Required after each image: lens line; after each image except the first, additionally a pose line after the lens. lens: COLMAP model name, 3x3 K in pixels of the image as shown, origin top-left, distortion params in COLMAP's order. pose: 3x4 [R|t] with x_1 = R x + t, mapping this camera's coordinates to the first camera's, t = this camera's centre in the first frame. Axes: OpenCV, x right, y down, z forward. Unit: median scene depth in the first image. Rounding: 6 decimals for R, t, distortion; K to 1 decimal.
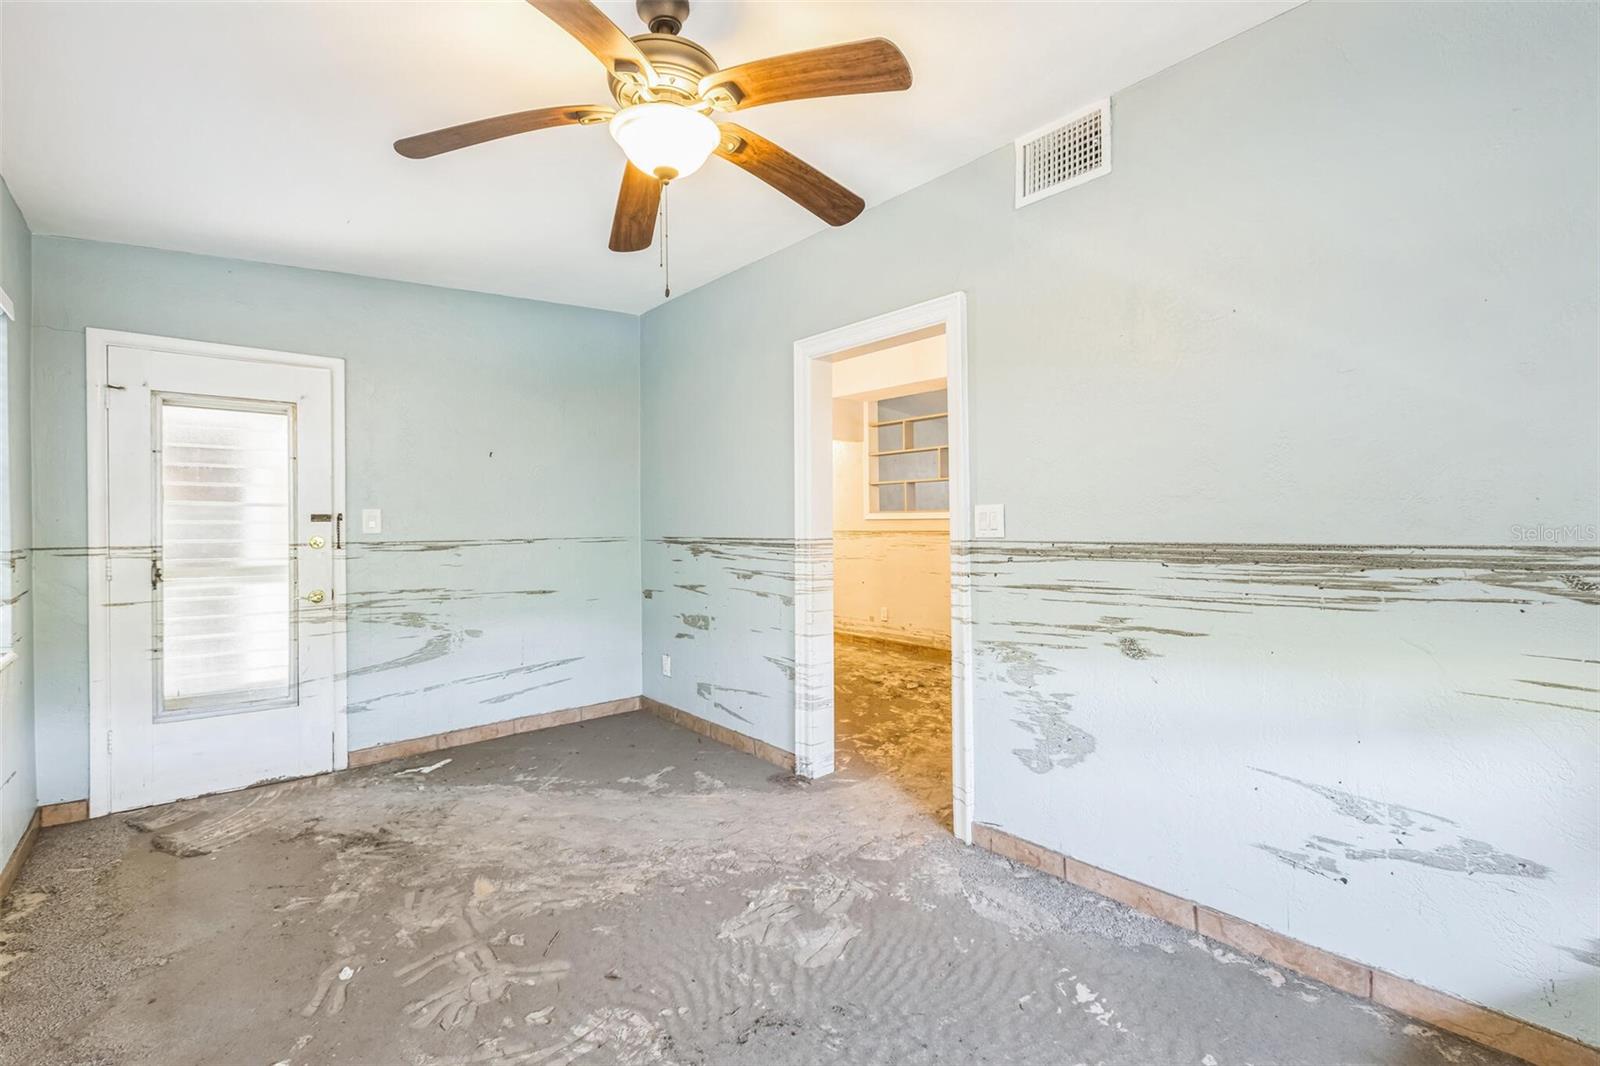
lens RADIAL K [[713.4, 0, 794.2], [0, 713.4, 525.3], [0, 0, 1]] dist [0.005678, -0.003126]
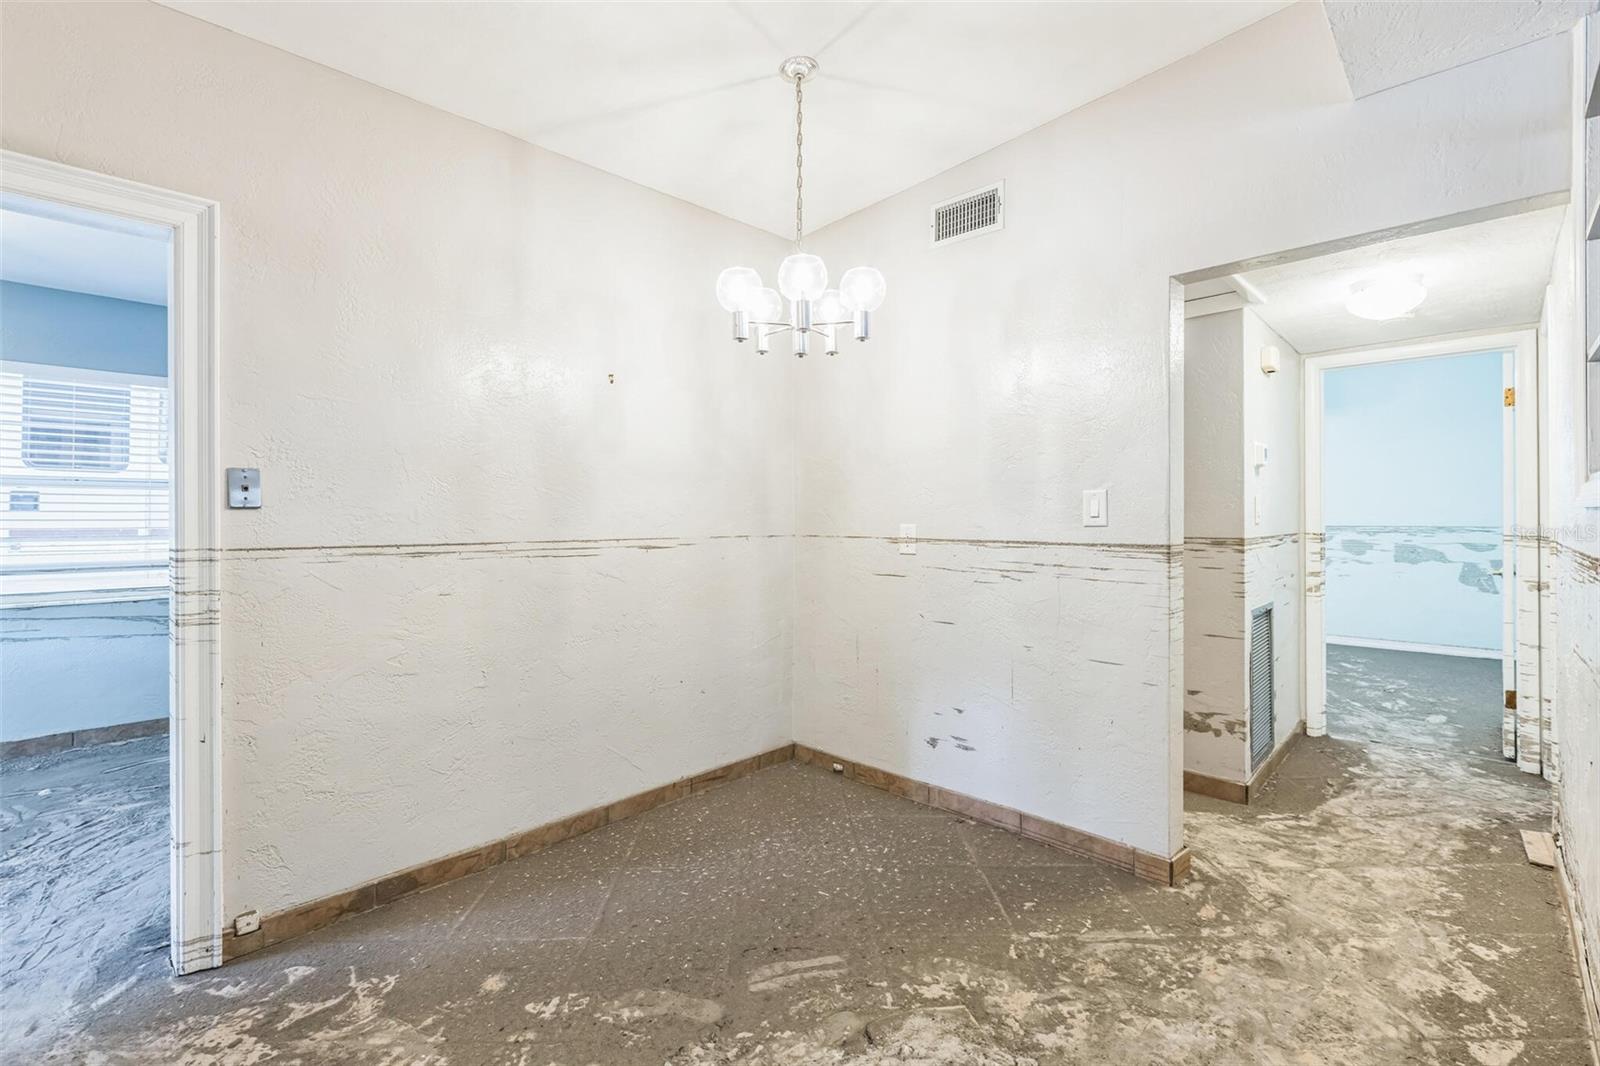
lens RADIAL K [[713.4, 0, 796.0], [0, 713.4, 519.6], [0, 0, 1]] dist [0.005678, -0.003126]
pose [[0.092947, 0.014811, -0.995561, 0.685497], [-0.001233, 0.999890, 0.014761, -0.013864], [0.995670, -0.000144, 0.092955, 1.527227]]
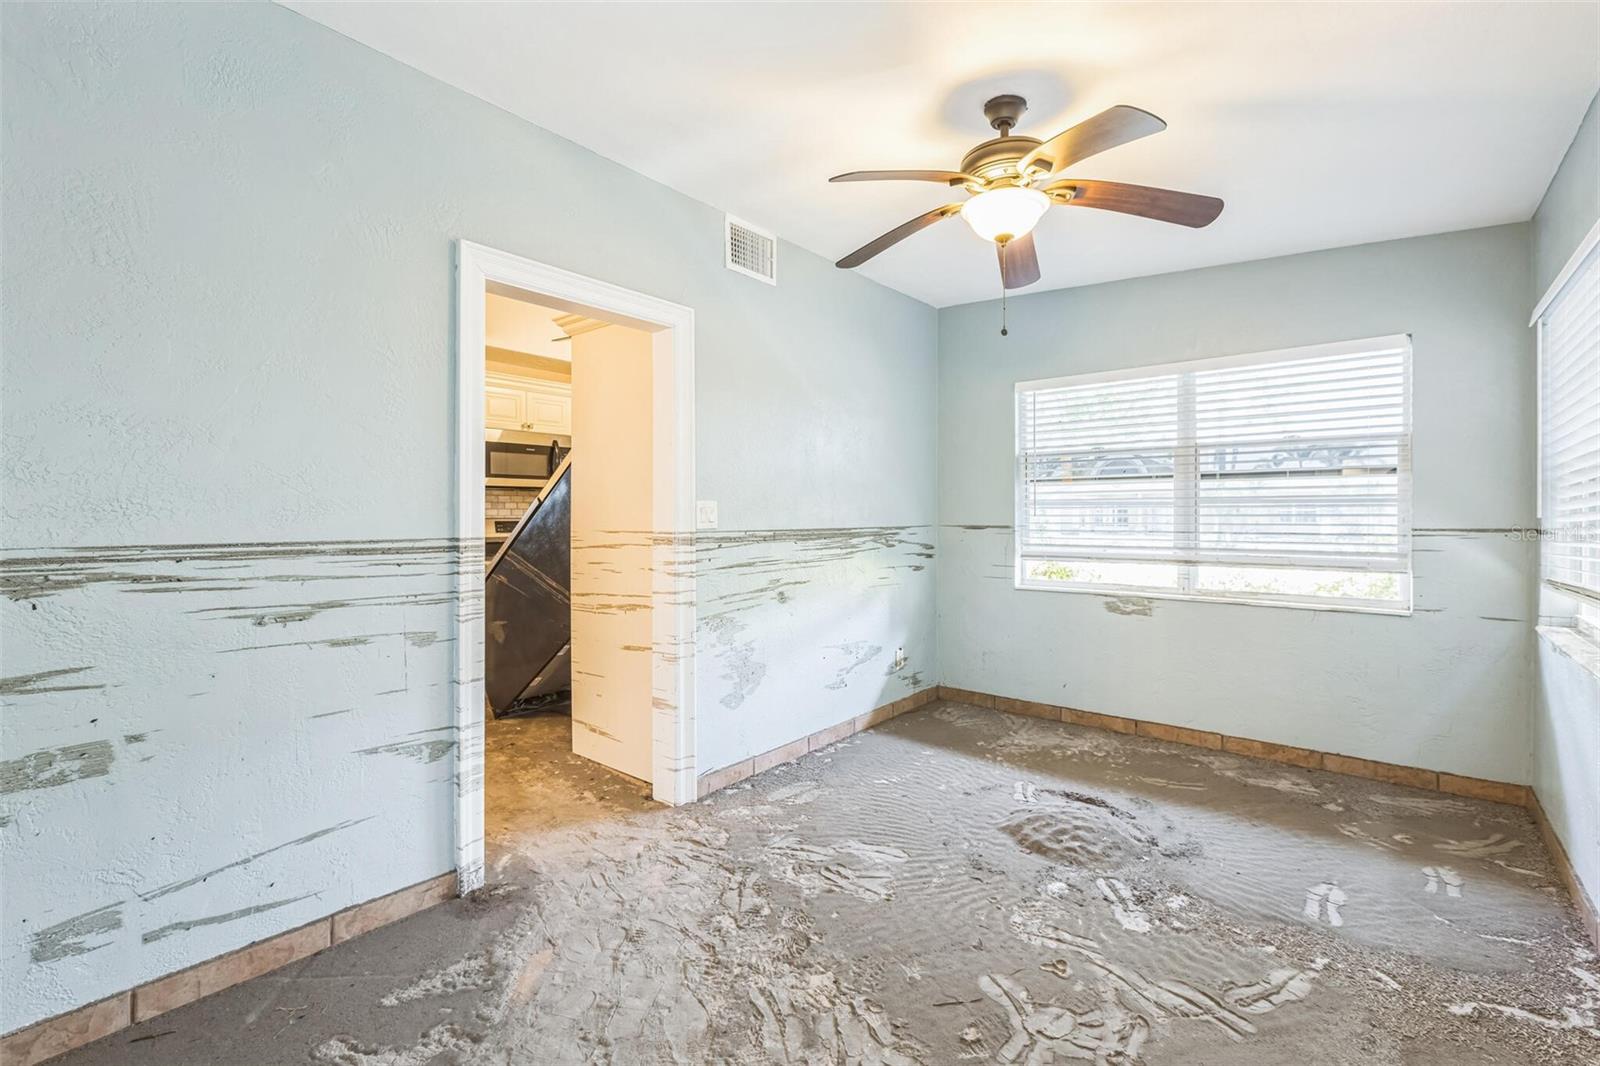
lens RADIAL K [[713.4, 0, 790.5], [0, 713.4, 518.1], [0, 0, 1]] dist [0.005678, -0.003126]
pose [[-0.165569, 0.006075, 0.986180, -0.742310], [0.002883, 0.999980, -0.005676, 0.005286], [-0.986194, 0.001904, -0.165583, 0.860744]]
